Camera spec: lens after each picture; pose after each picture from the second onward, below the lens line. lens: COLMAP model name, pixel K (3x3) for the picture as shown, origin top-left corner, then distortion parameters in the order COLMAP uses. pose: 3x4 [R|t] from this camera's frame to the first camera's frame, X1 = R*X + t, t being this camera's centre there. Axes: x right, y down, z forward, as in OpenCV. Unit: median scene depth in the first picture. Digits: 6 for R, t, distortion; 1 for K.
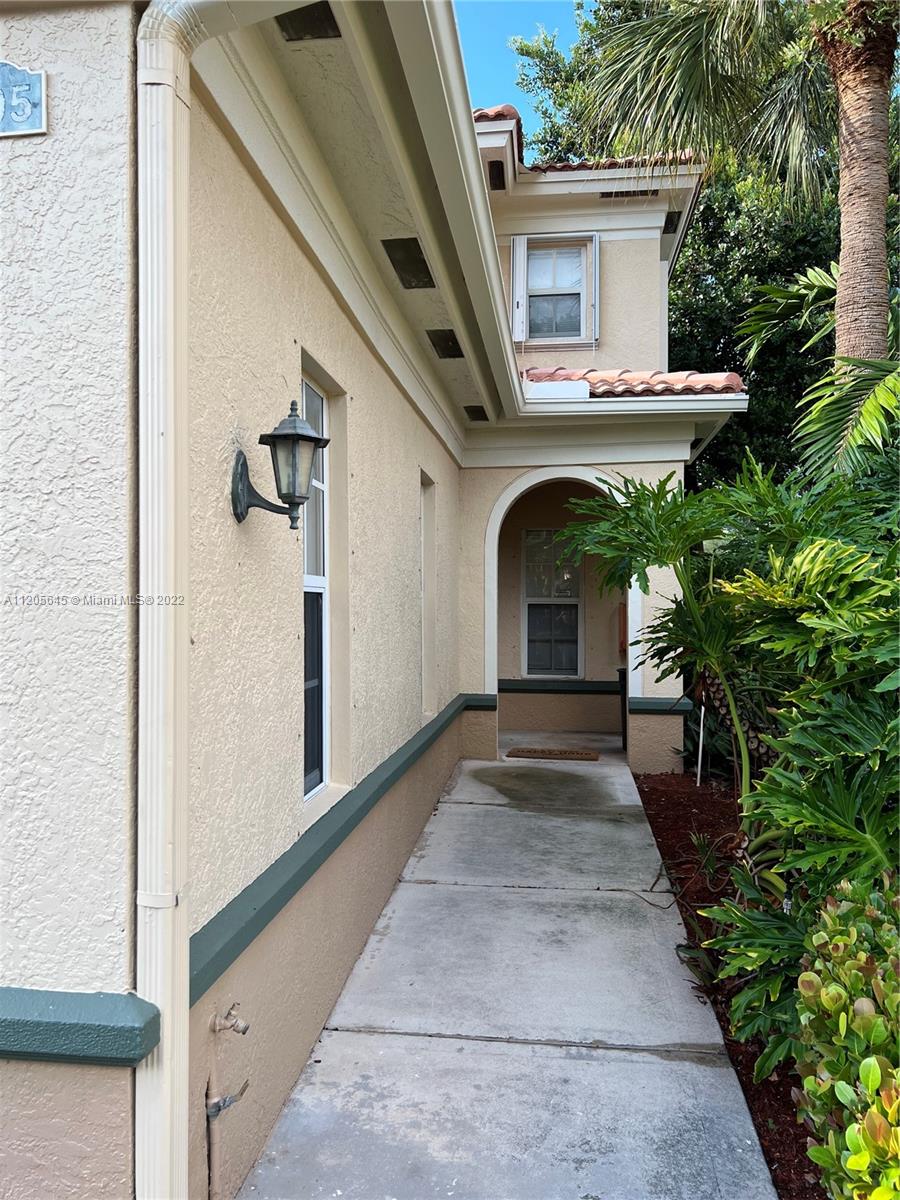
lens RADIAL K [[900.6, 0, 453.0], [0, 900.6, 611.4], [0, 0, 1]] dist [0.035263, -0.015073]
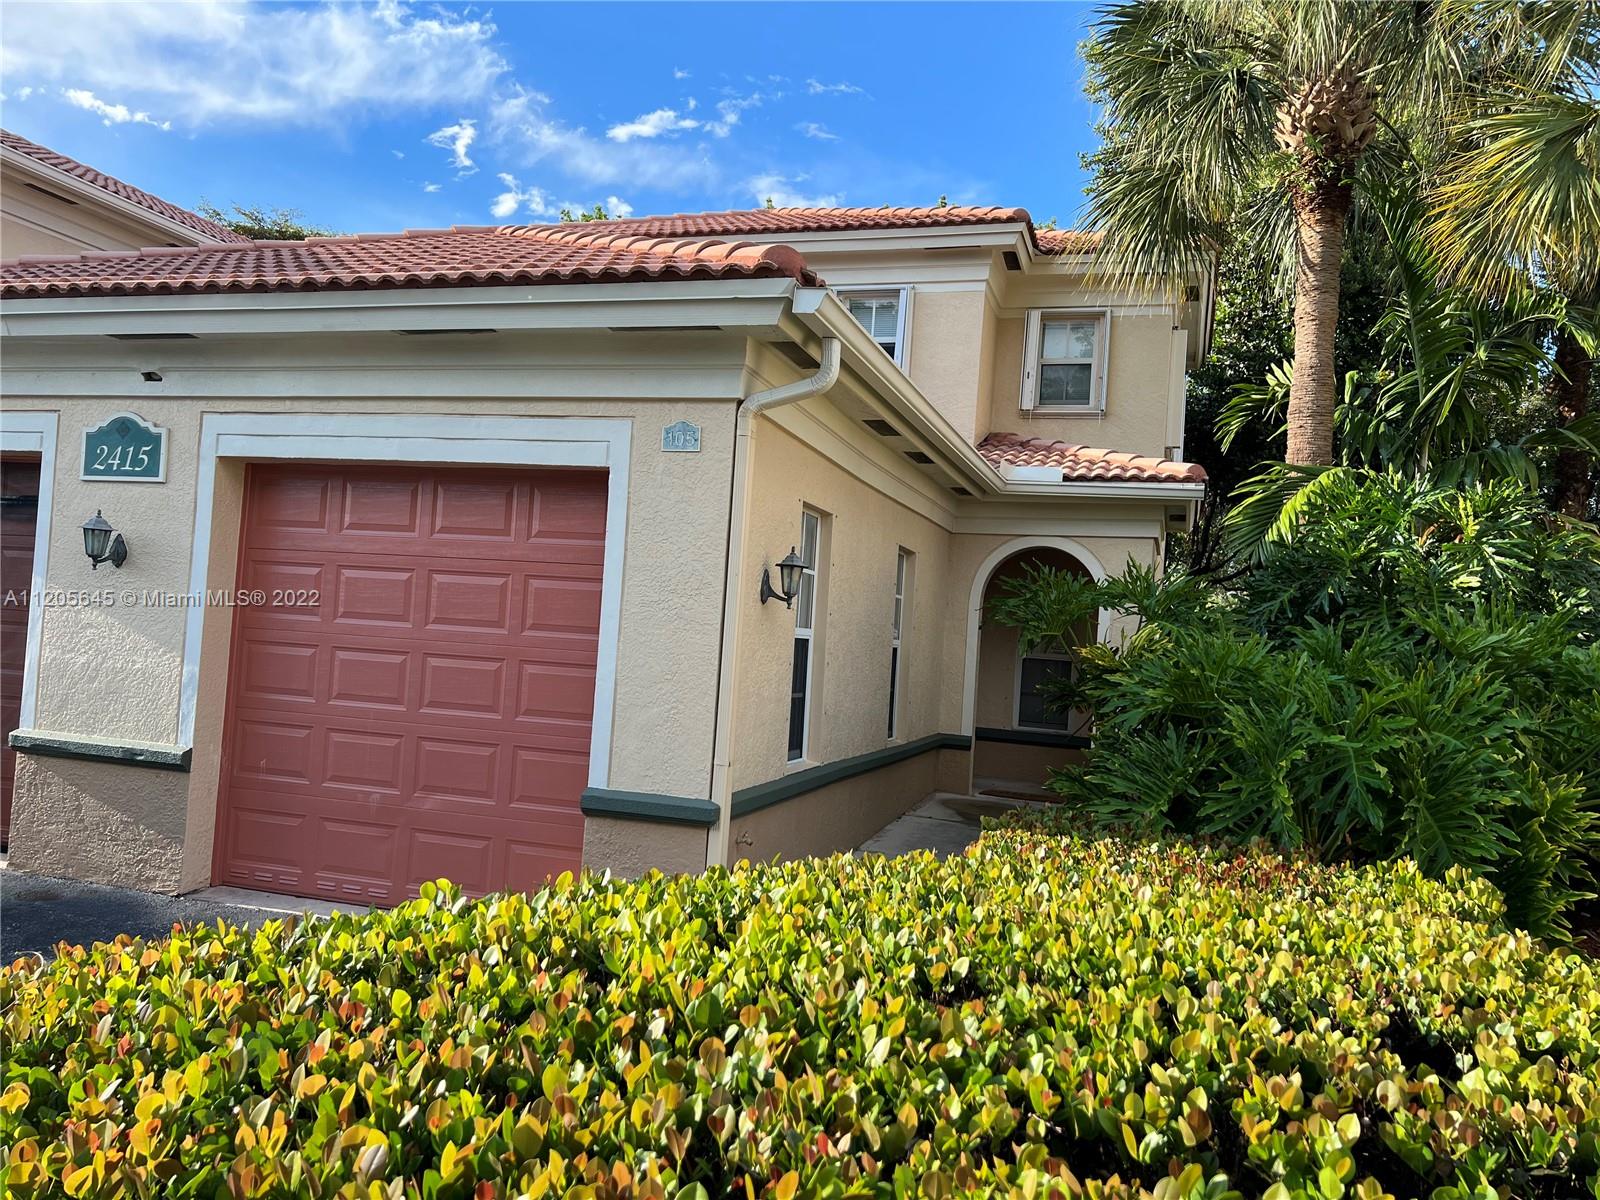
lens RADIAL K [[1200.8, 0, 803.6], [0, 1200.8, 600.3], [0, 0, 1]] dist [0.035263, -0.015073]
pose [[0.981186, 0.056163, -0.184716, 0.135101], [-0.065141, 0.996954, -0.042895, 0.001131], [0.181744, 0.054120, 0.981855, -0.629481]]
